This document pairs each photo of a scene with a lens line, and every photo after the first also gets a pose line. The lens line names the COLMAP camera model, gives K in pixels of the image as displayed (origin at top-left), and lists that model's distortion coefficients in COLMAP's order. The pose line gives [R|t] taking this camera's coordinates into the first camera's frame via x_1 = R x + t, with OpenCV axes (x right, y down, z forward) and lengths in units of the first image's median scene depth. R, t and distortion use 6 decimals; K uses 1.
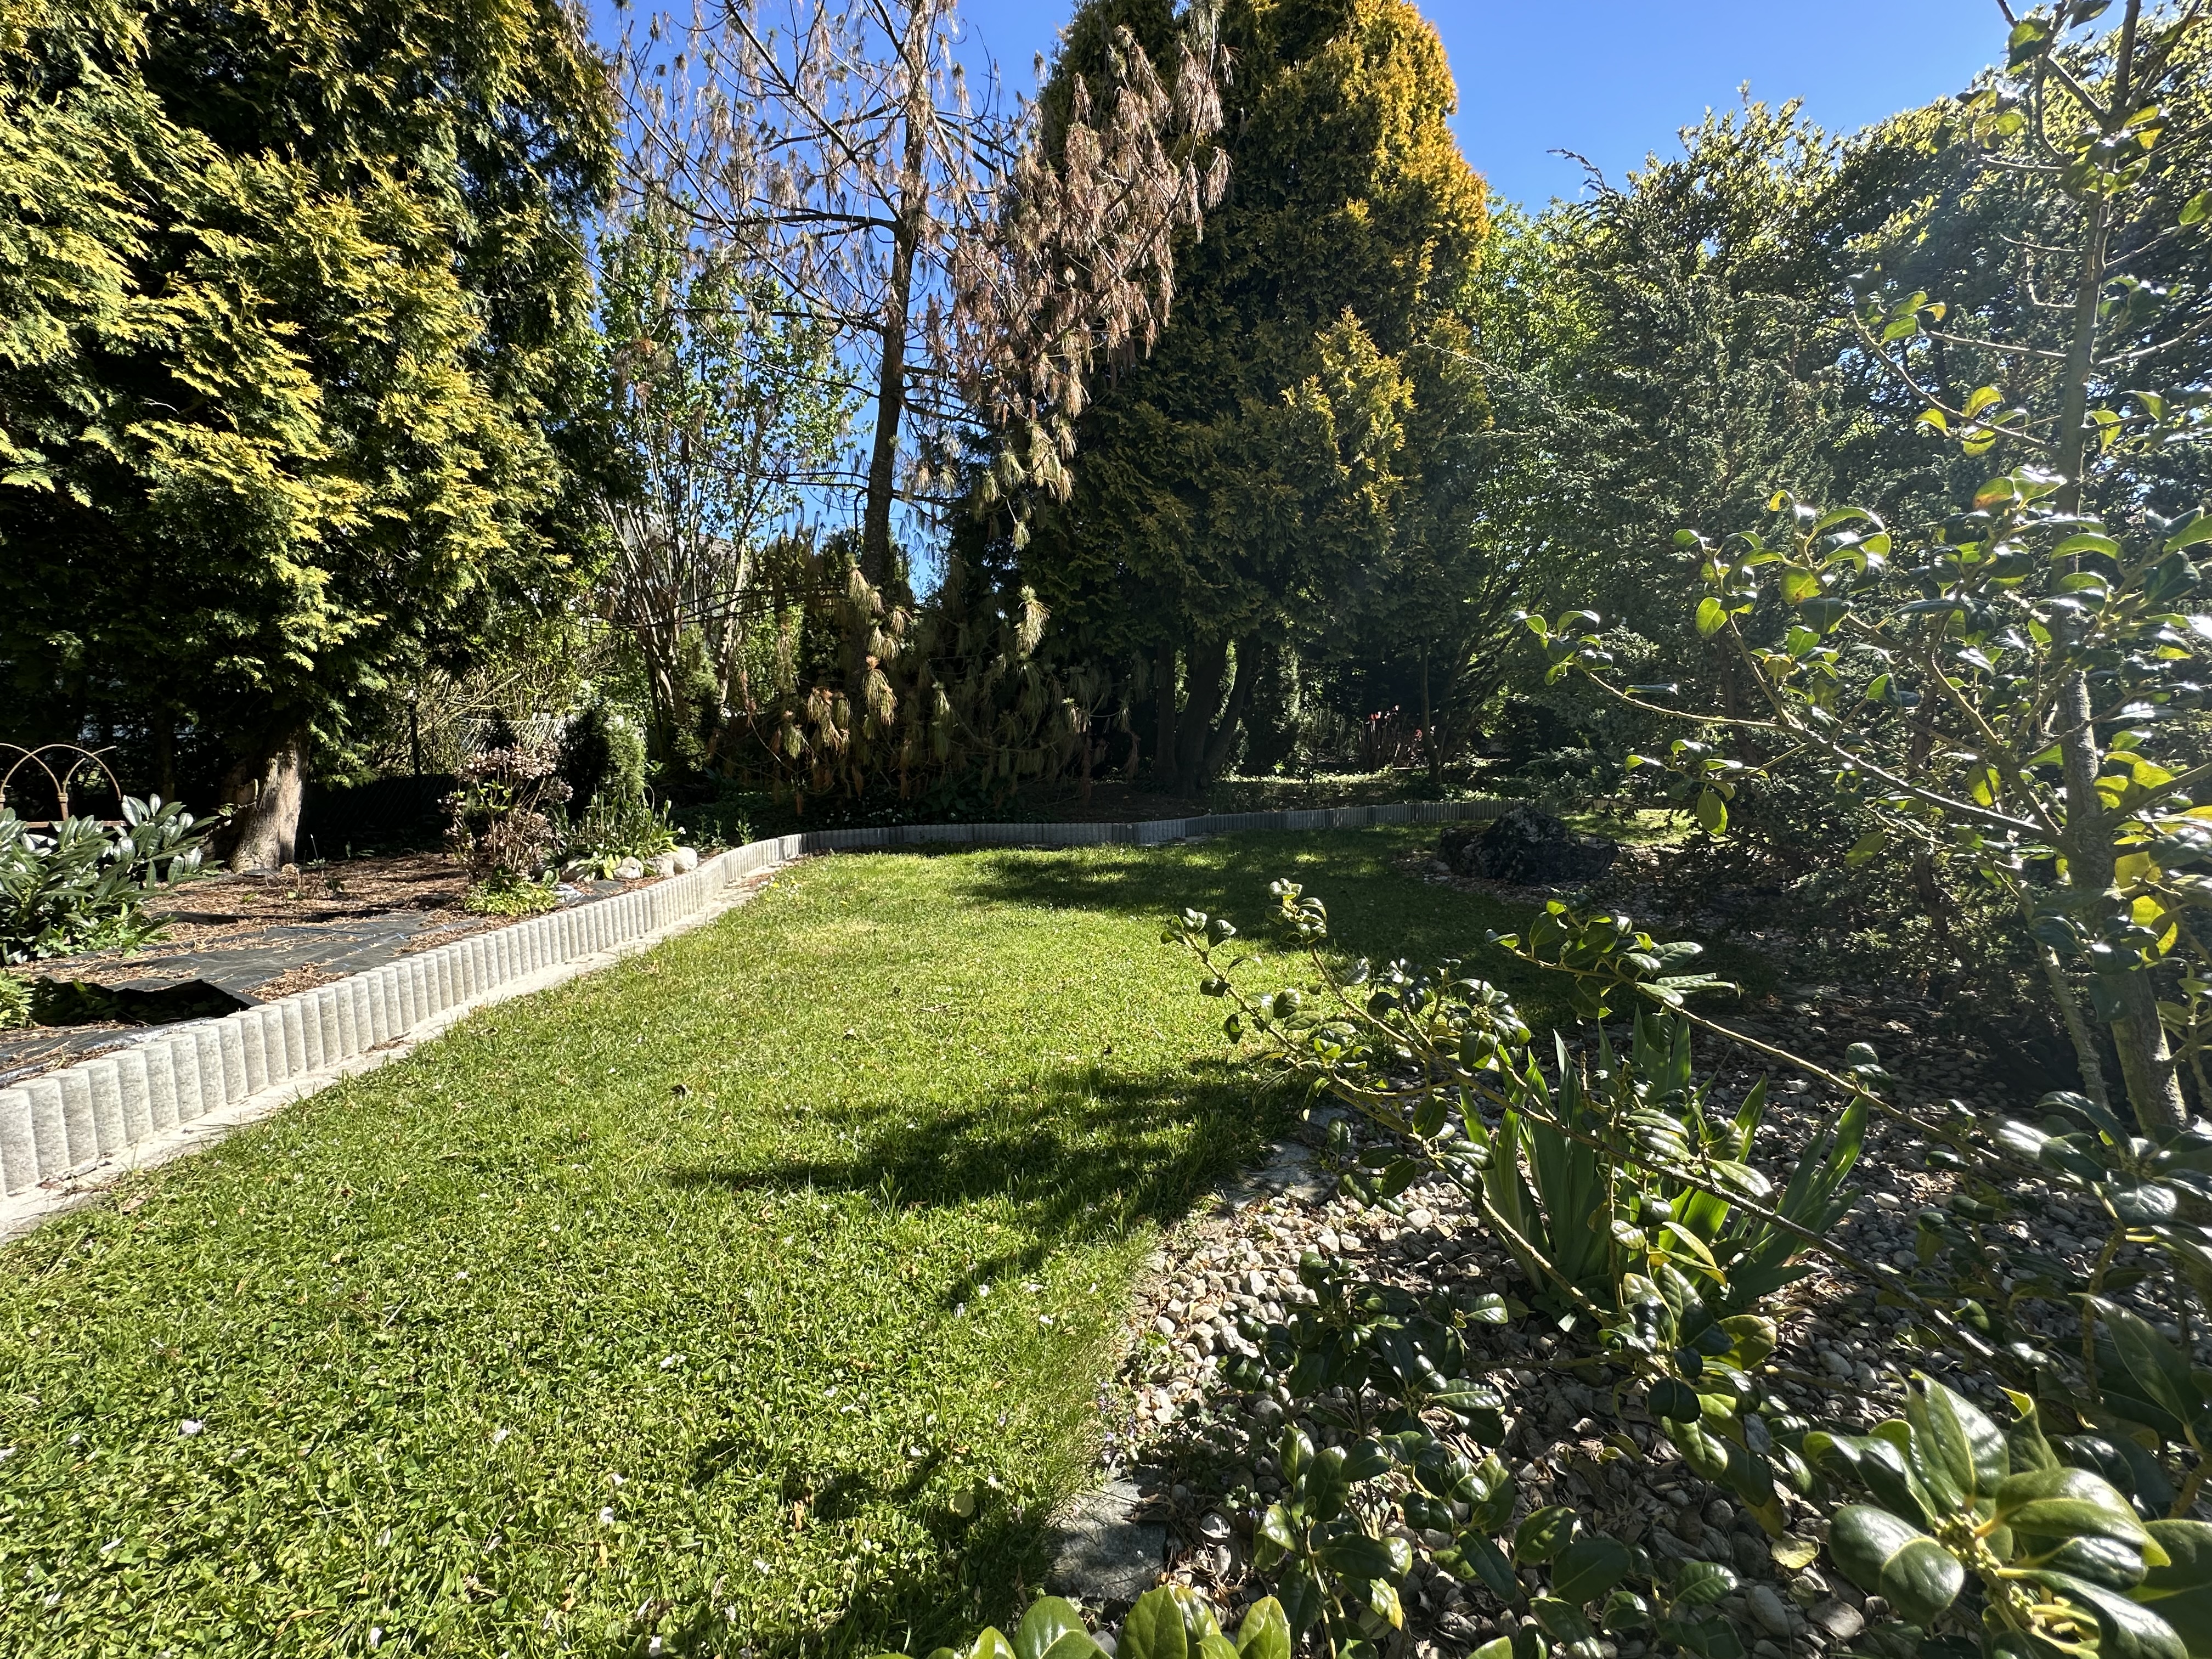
lens RADIAL K [[883.1, 0, 1099.1], [0, 883.1, 826.9], [0, 0, 1]] dist [-0.000093, -0.000034]
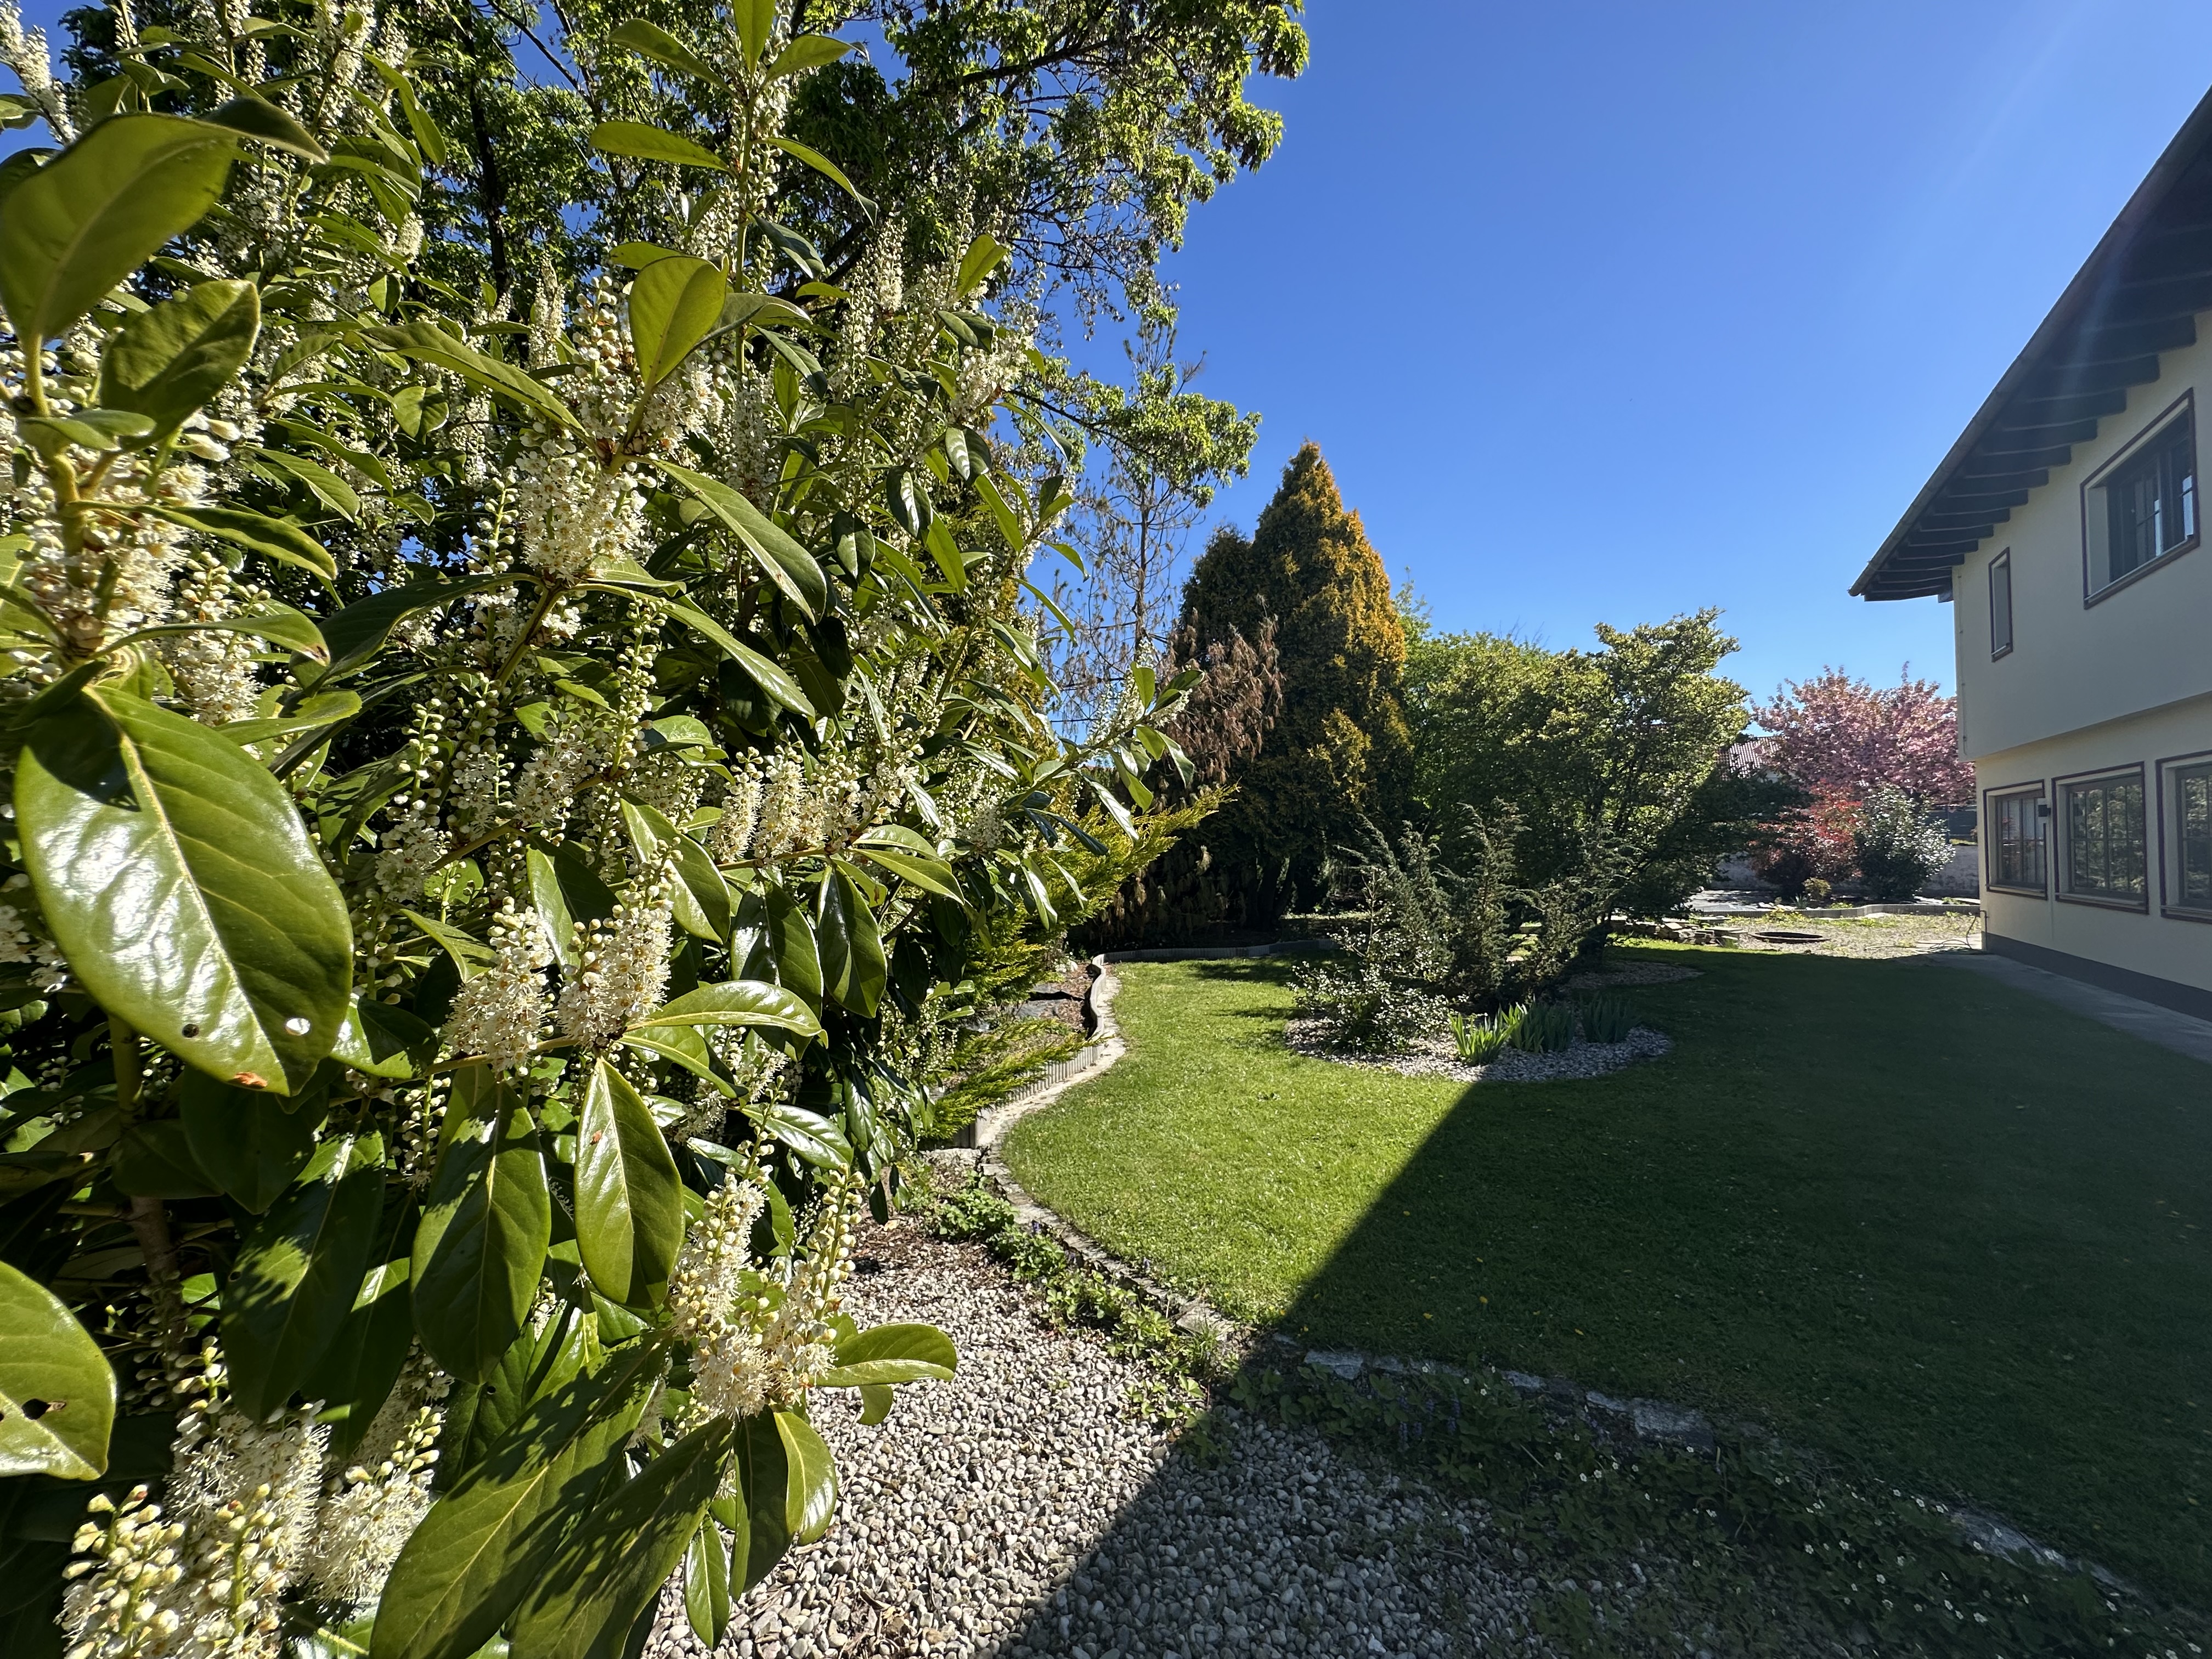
lens RADIAL K [[883.1, 0, 1099.1], [0, 883.1, 826.9], [0, 0, 1]] dist [-0.000093, -0.000034]
pose [[0.998662, -0.021172, -0.047177, -0.210789], [0.014818, 0.991250, -0.131166, -0.017038], [0.049541, 0.130292, 0.990237, -1.162075]]
